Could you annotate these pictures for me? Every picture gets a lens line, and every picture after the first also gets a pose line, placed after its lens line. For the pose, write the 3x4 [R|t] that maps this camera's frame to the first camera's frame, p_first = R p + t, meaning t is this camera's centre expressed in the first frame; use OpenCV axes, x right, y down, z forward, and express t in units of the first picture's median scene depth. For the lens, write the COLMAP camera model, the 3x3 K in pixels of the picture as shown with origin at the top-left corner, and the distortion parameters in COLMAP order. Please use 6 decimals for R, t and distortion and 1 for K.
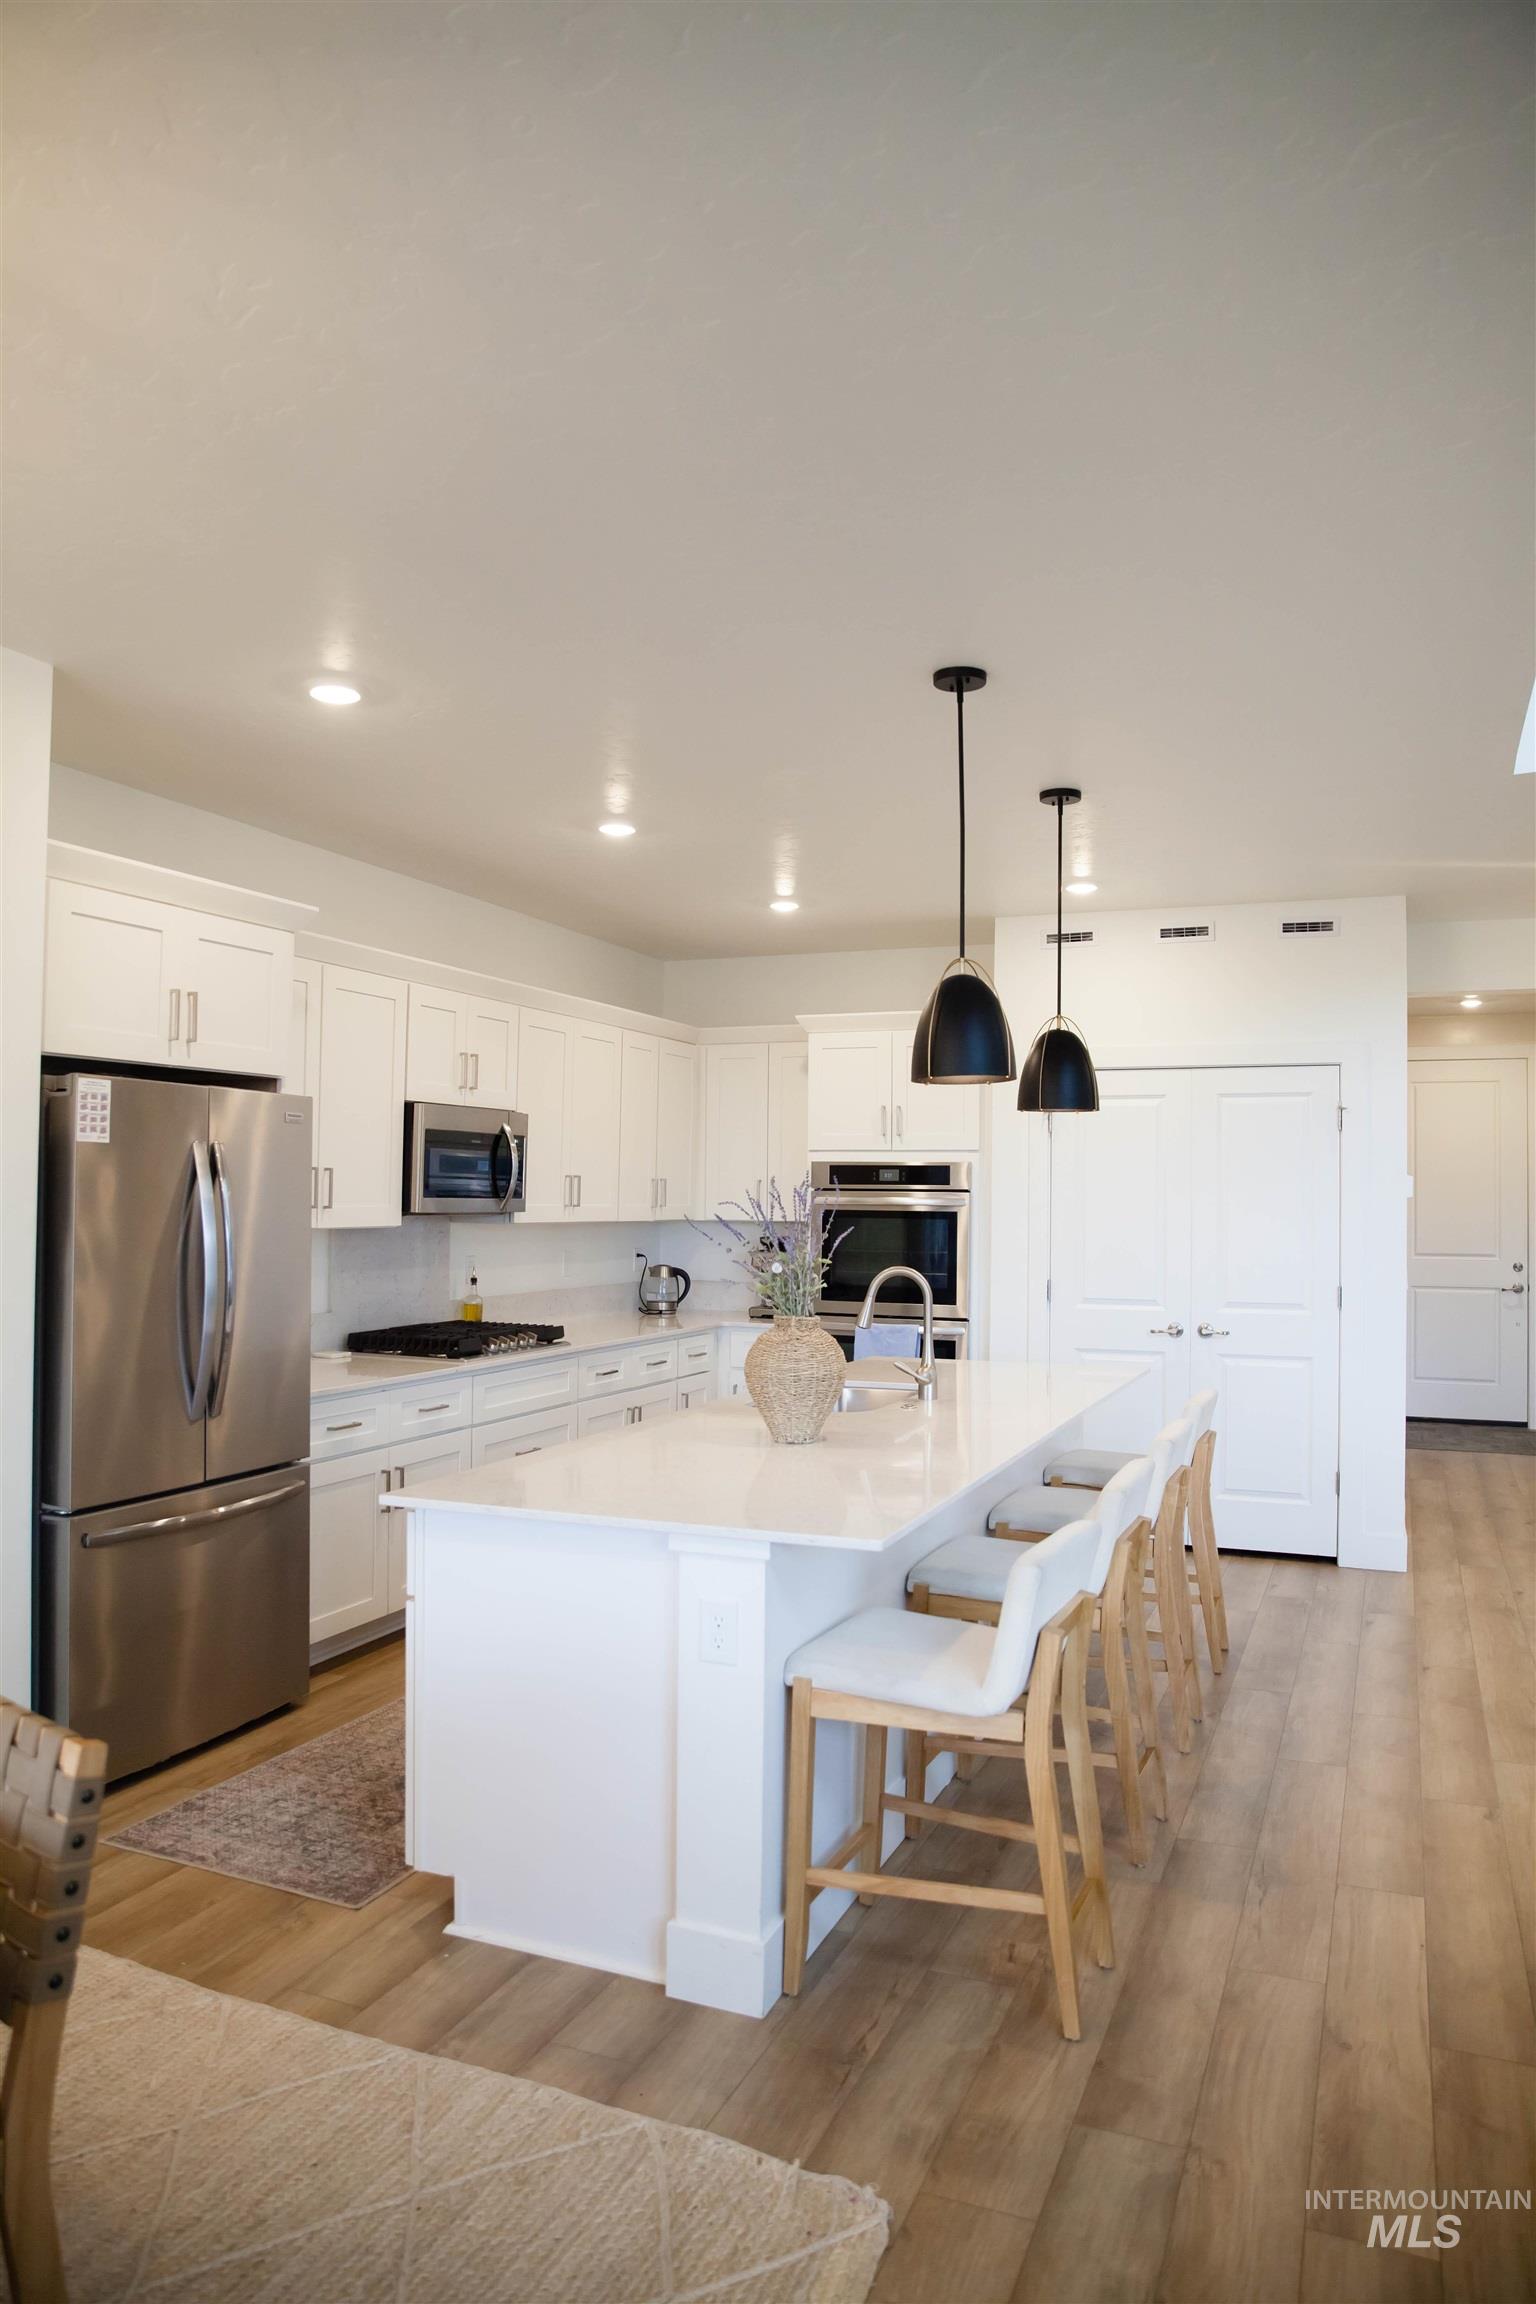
lens RADIAL K [[1562.9, 0, 759.8], [0, 1562.9, 1157.5], [0, 0, 1]] dist [-0.105251, 0.082751]
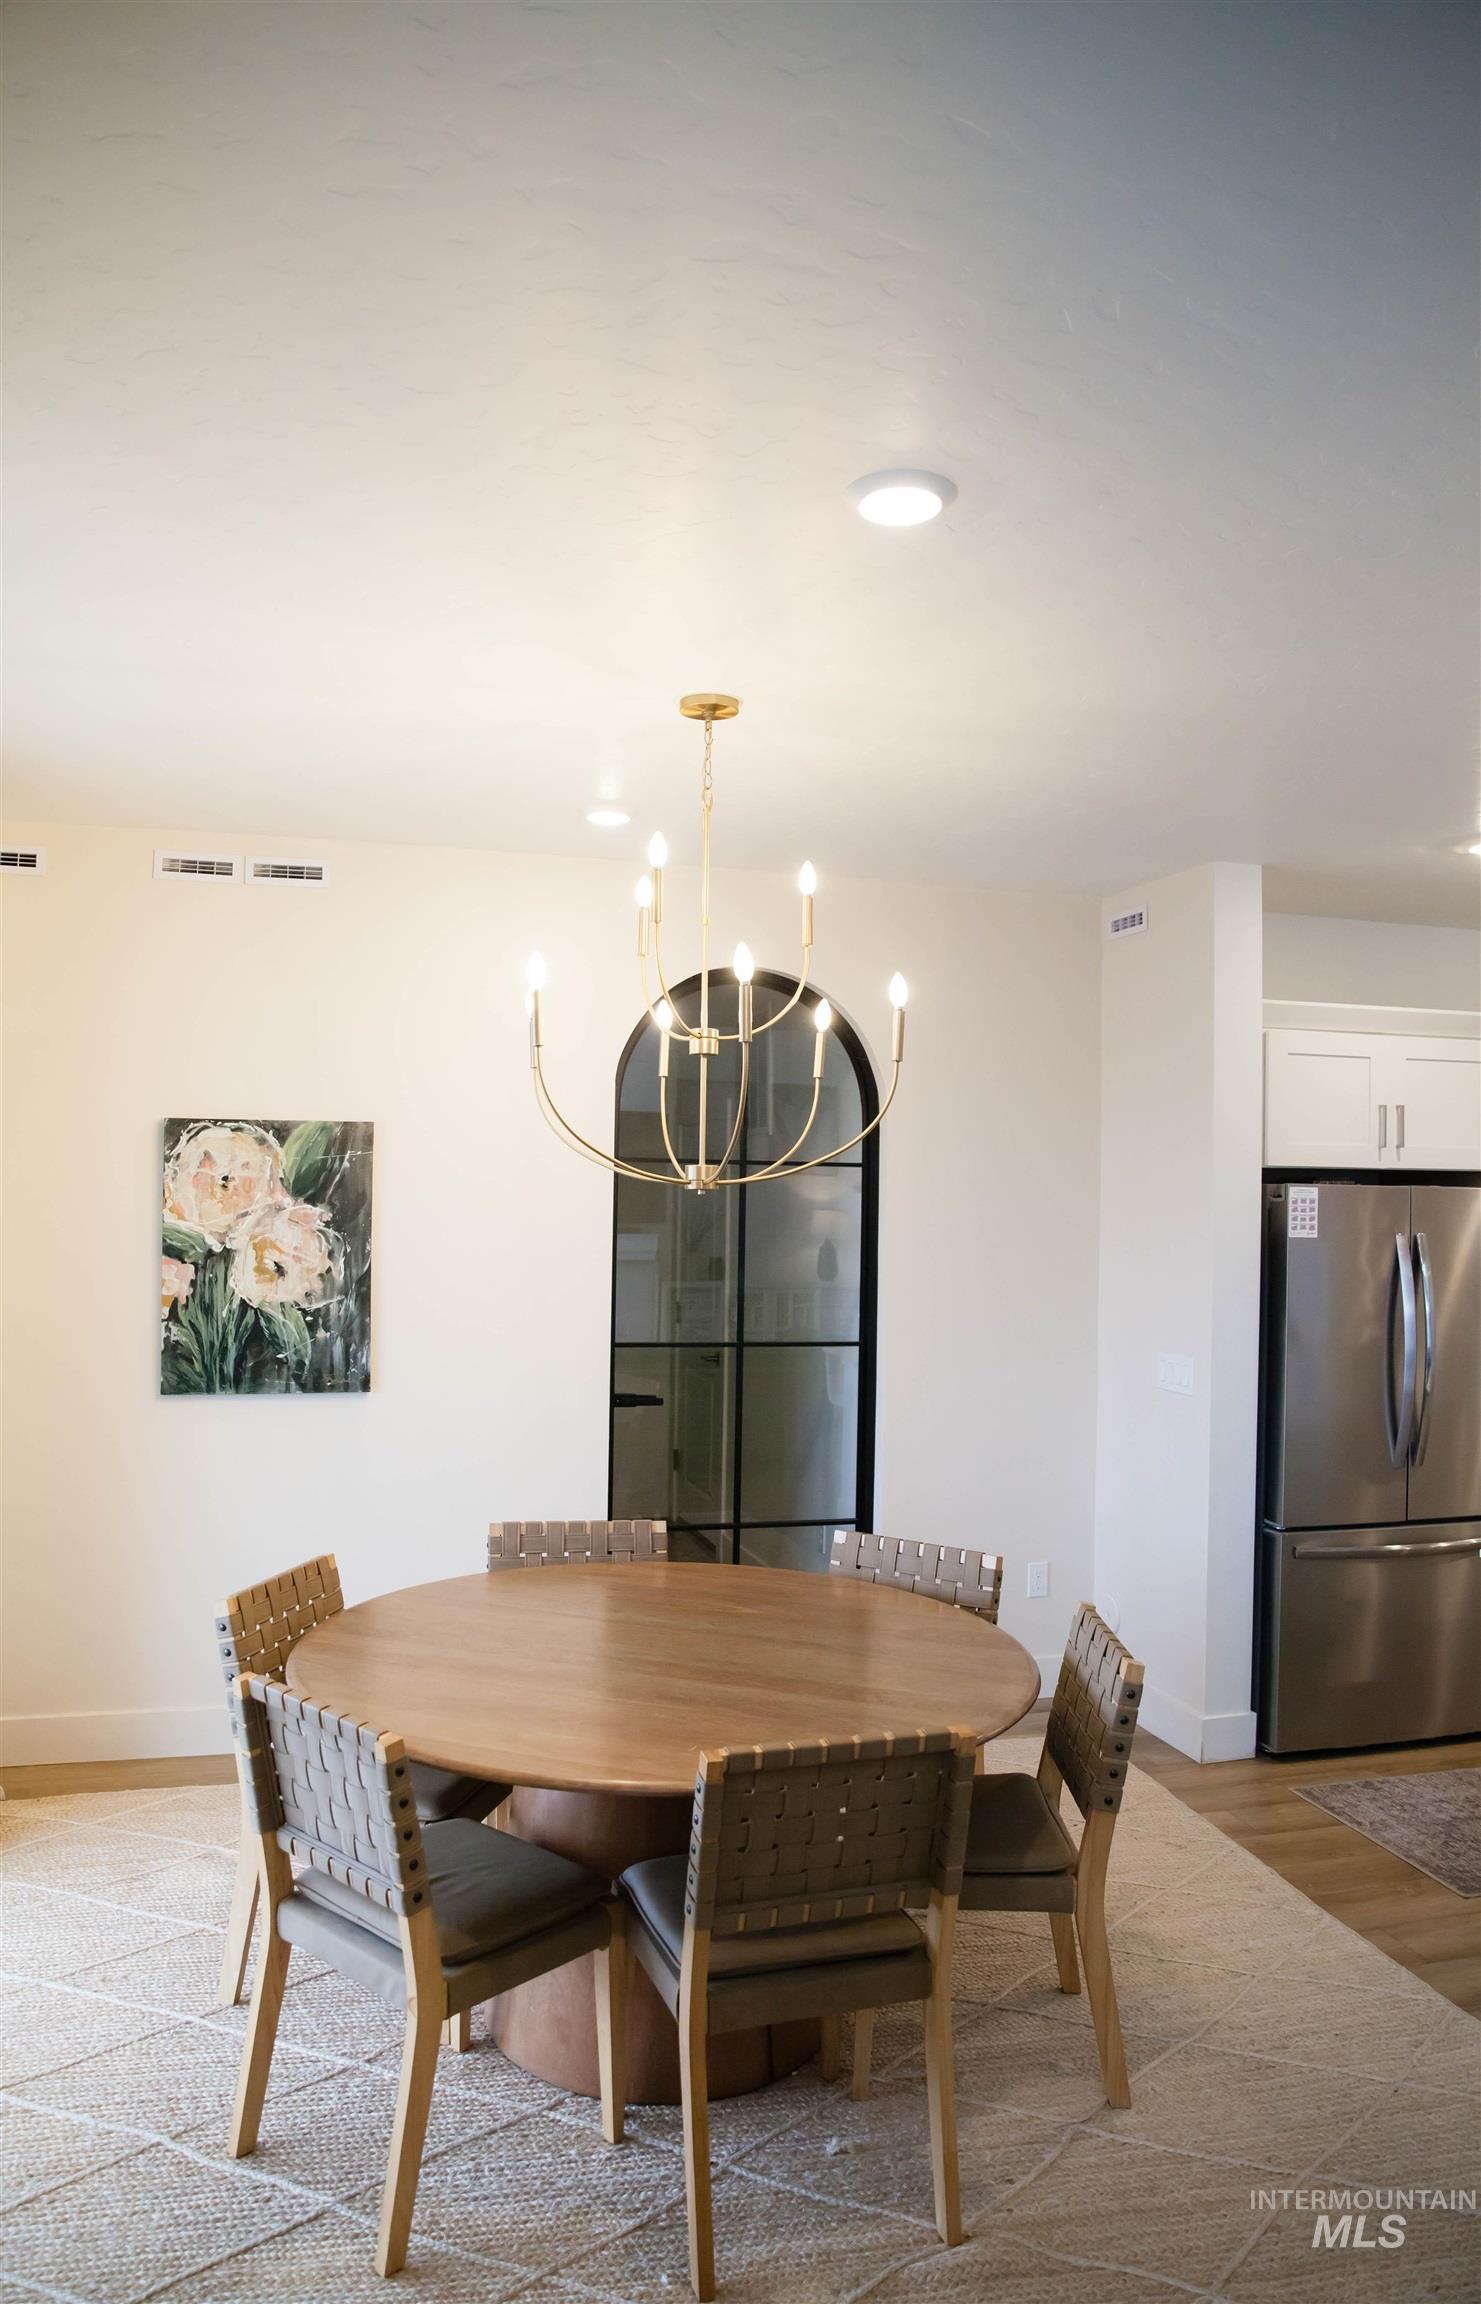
lens RADIAL K [[1592.9, 0, 707.3], [0, 1592.9, 1153.4], [0, 0, 1]] dist [-0.121068, 0.103312]
pose [[0.615170, -0.018774, -0.788171, 0.259663], [0.007441, 0.999810, -0.018008, -0.055158], [0.788359, 0.005213, 0.615193, -0.163537]]
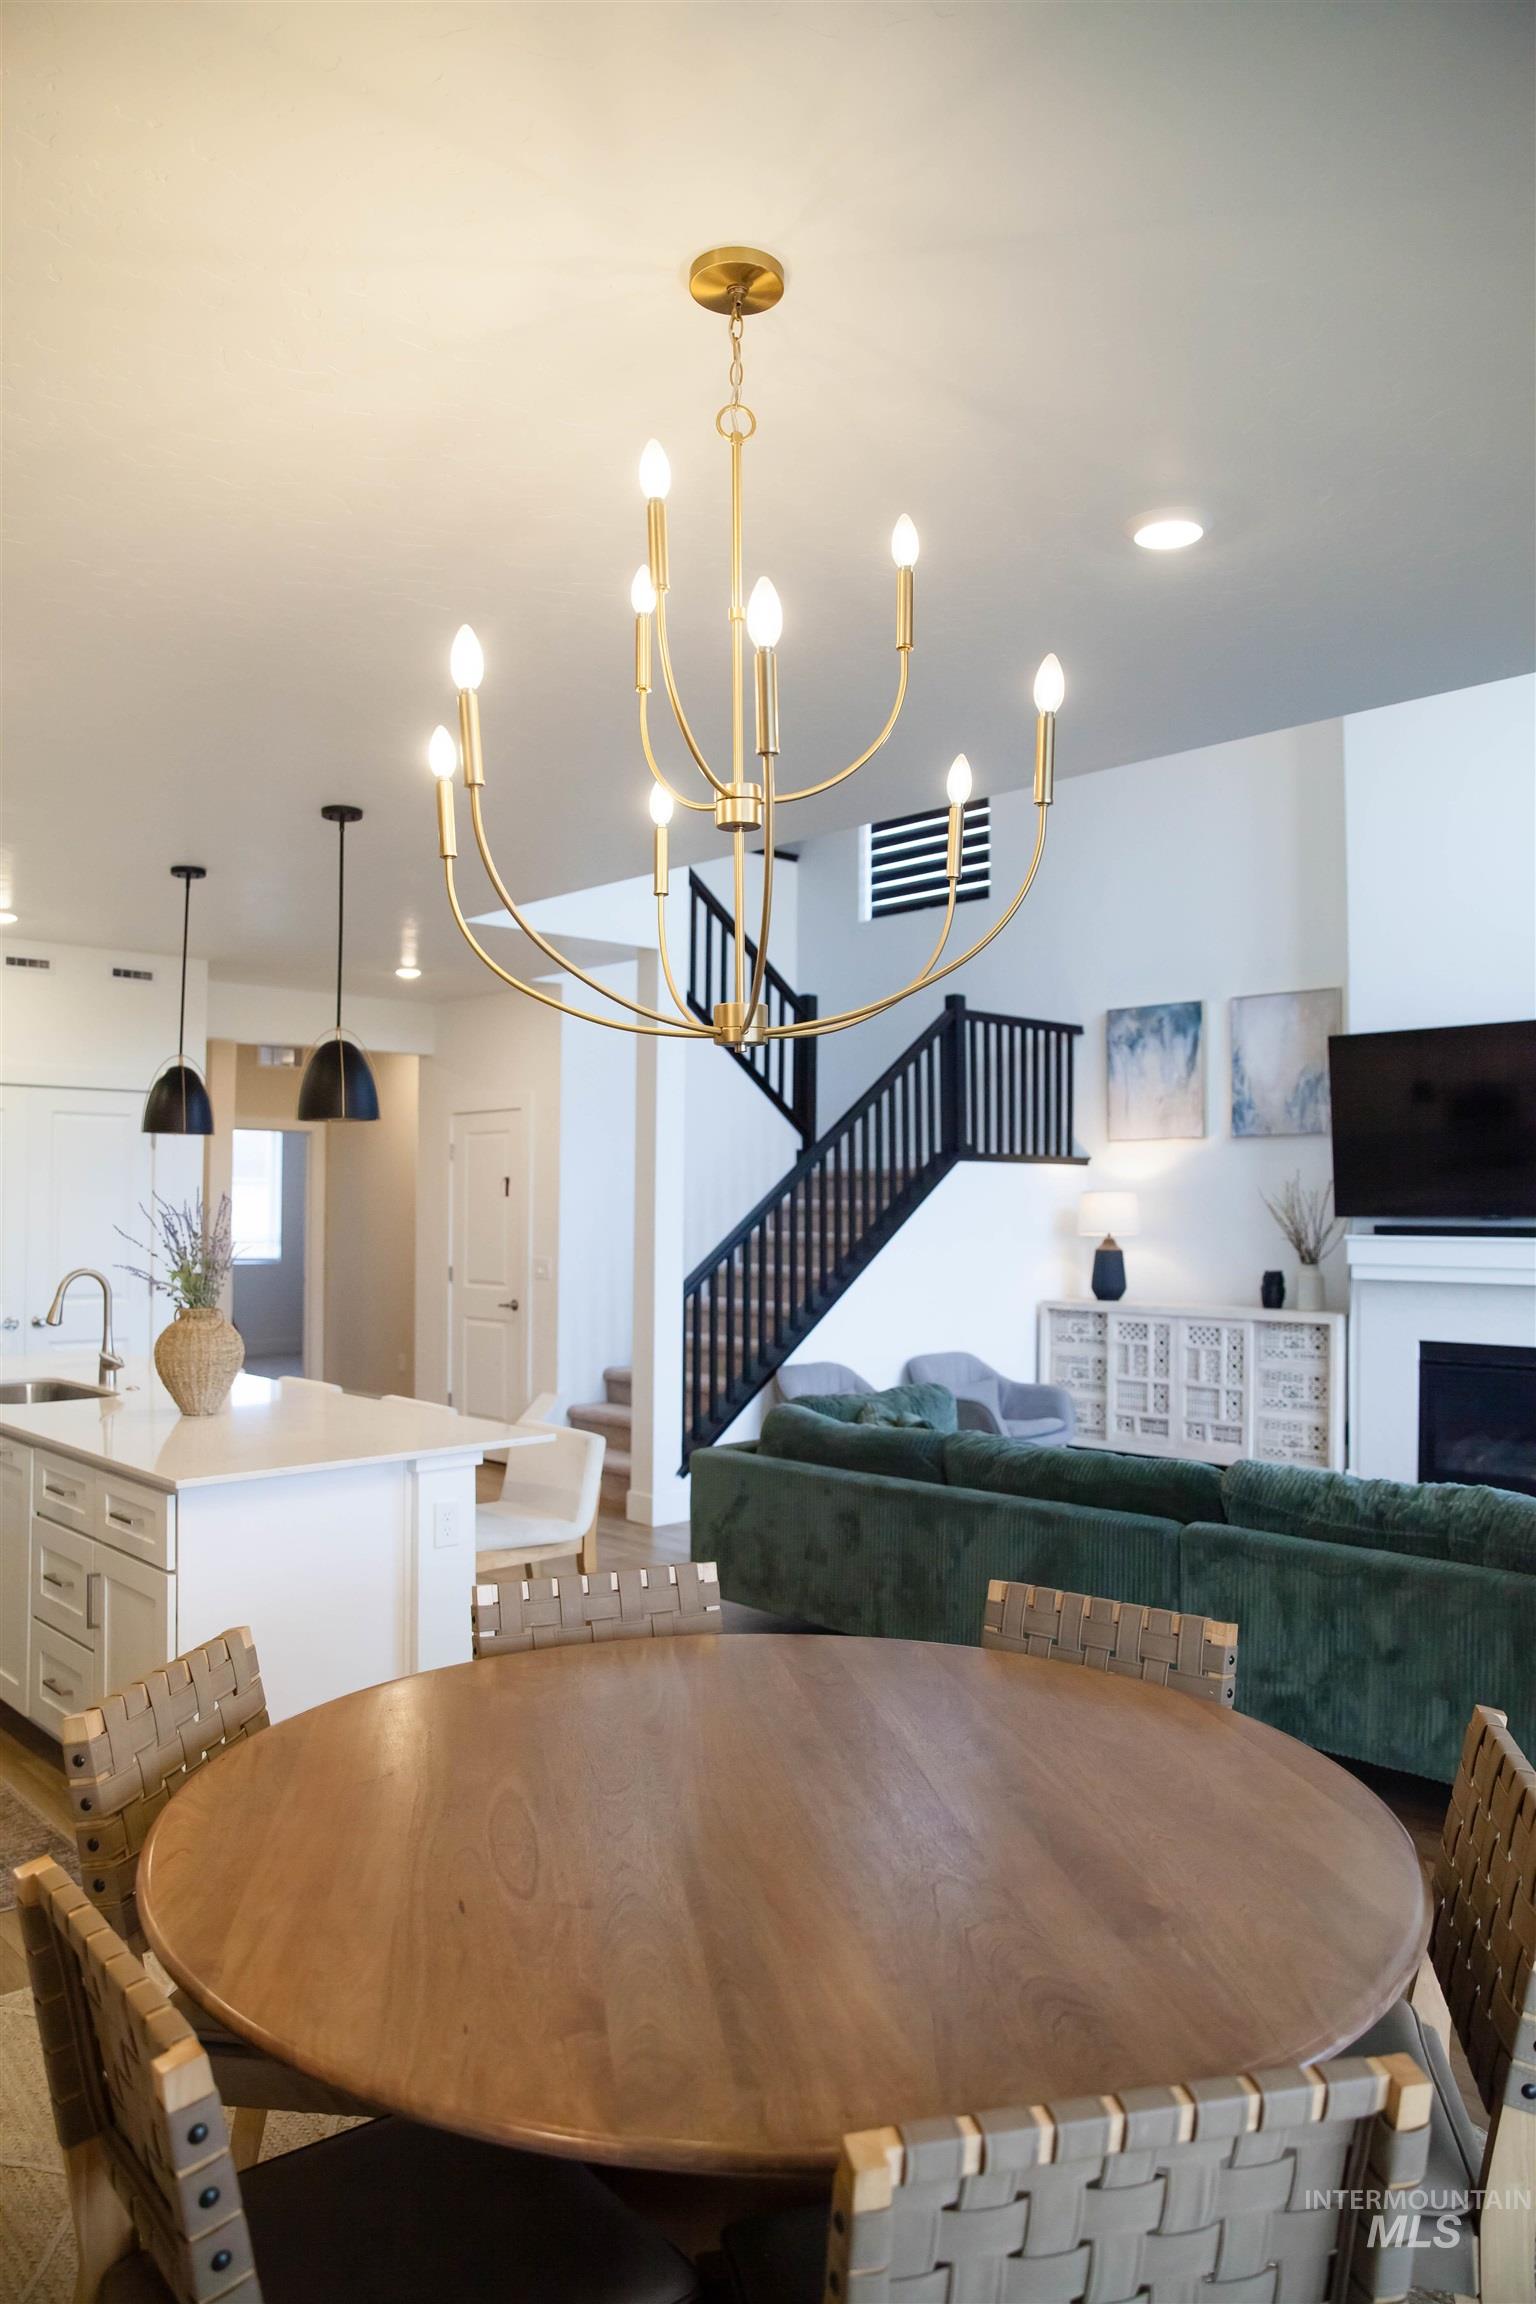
lens RADIAL K [[1562.9, 0, 759.8], [0, 1562.9, 1157.5], [0, 0, 1]] dist [-0.105251, 0.082751]
pose [[0.403206, 0.020216, 0.914886, -0.845838], [-0.023709, 0.999651, -0.011641, -0.010148], [-0.914802, -0.016997, 0.403544, 0.129836]]
